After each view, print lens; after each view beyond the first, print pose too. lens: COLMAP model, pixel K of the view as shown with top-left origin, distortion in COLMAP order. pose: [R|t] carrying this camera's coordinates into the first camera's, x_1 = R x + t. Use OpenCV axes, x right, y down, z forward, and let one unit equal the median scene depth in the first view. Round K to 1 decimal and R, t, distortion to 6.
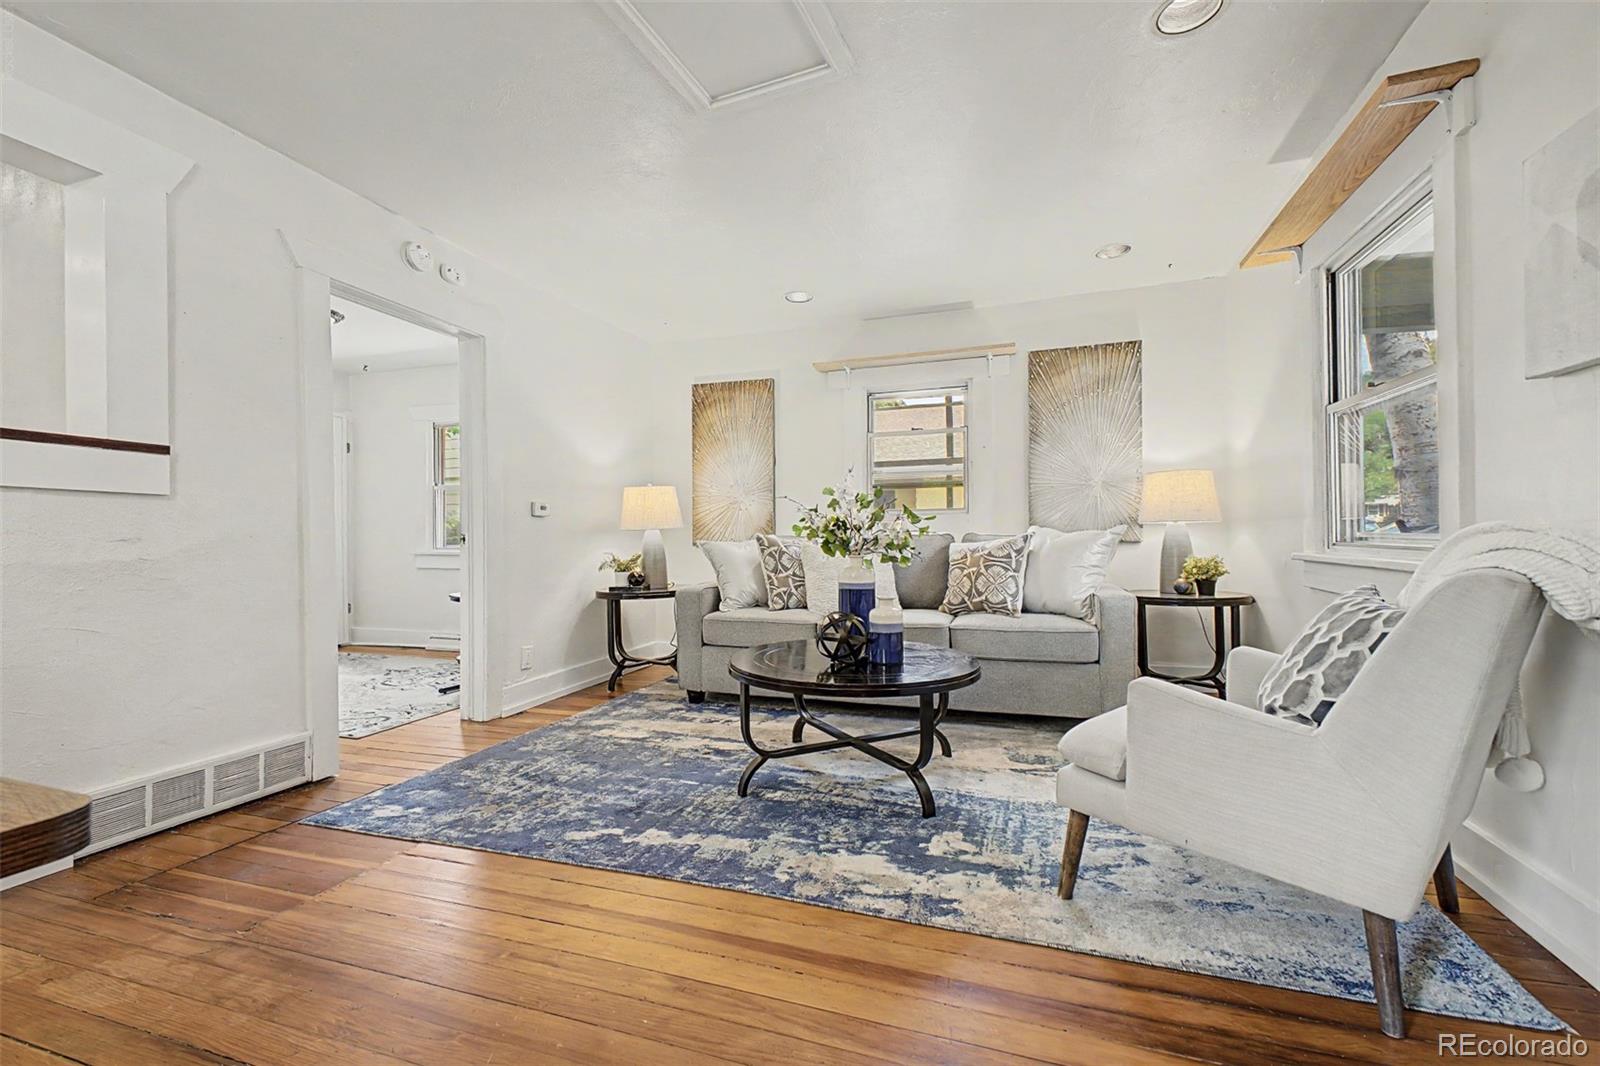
lens RADIAL K [[632.0, 0, 805.9], [0, 632.0, 540.5], [0, 0, 1]] dist [0.014848, -0.000196]
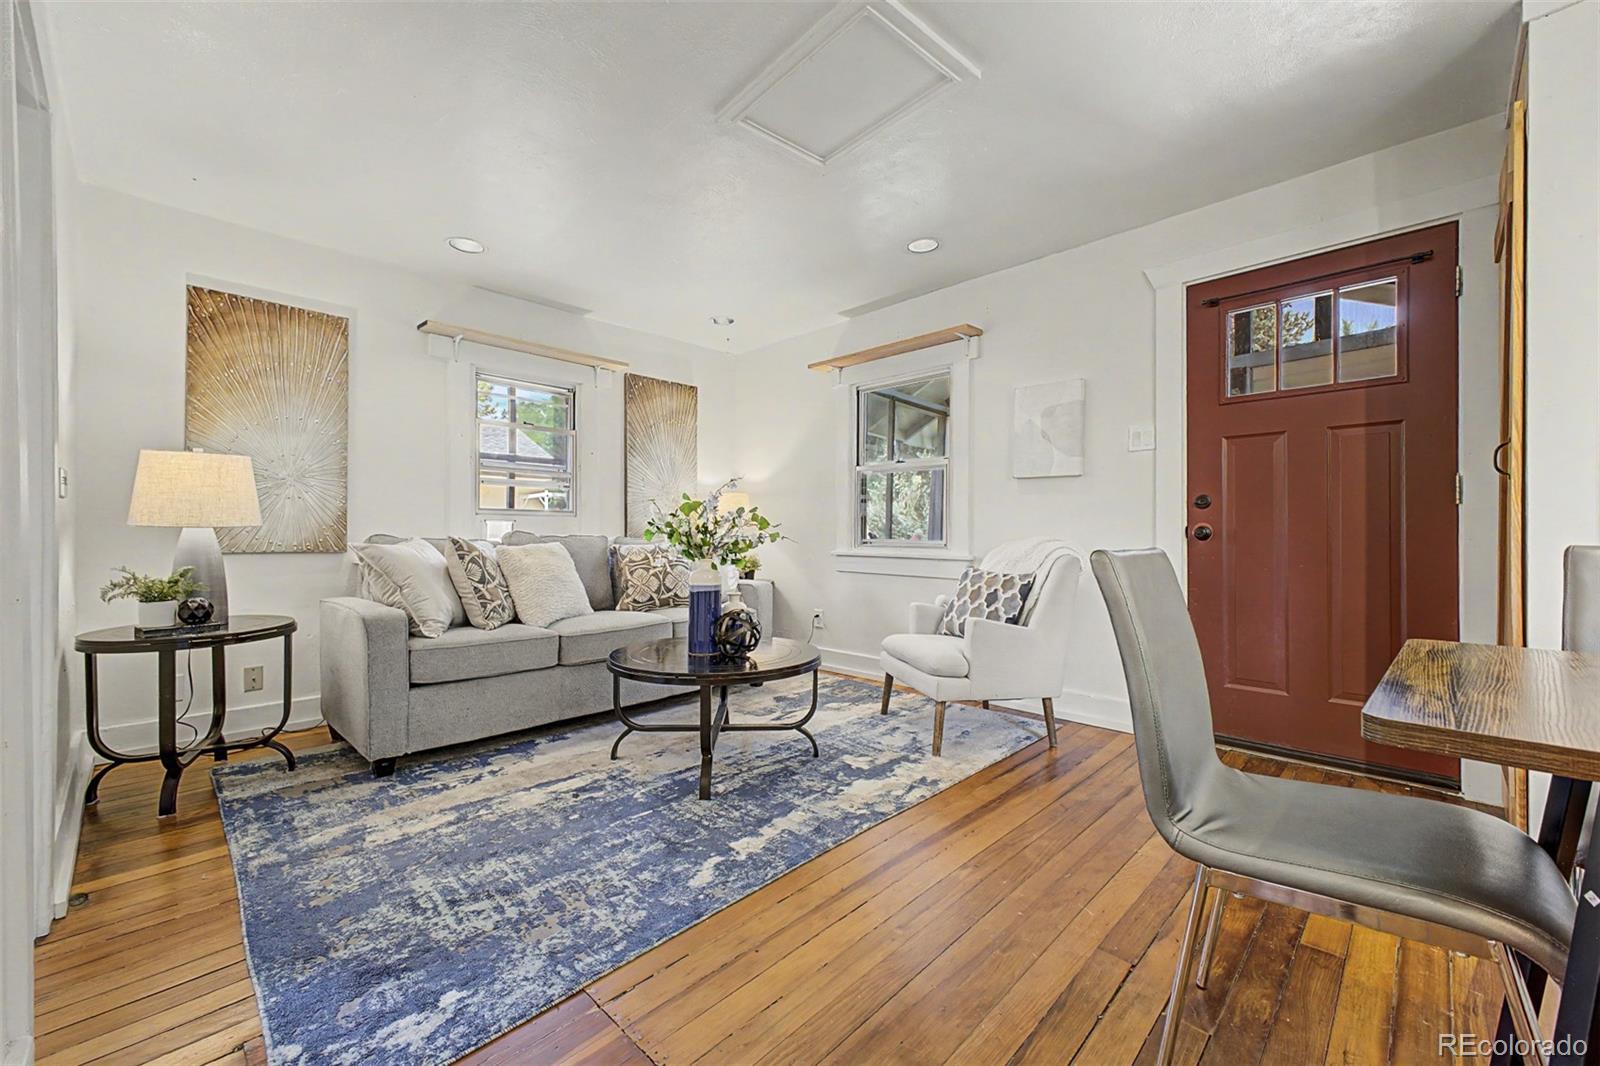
lens RADIAL K [[654.3, 0, 792.0], [0, 654.3, 529.1], [0, 0, 1]] dist [0.042296, -0.020728]
pose [[0.450050, 0.015346, 0.892871, -0.945122], [-0.005134, 0.999880, -0.014598, -0.013564], [-0.892988, 0.001985, 0.450075, 0.385415]]
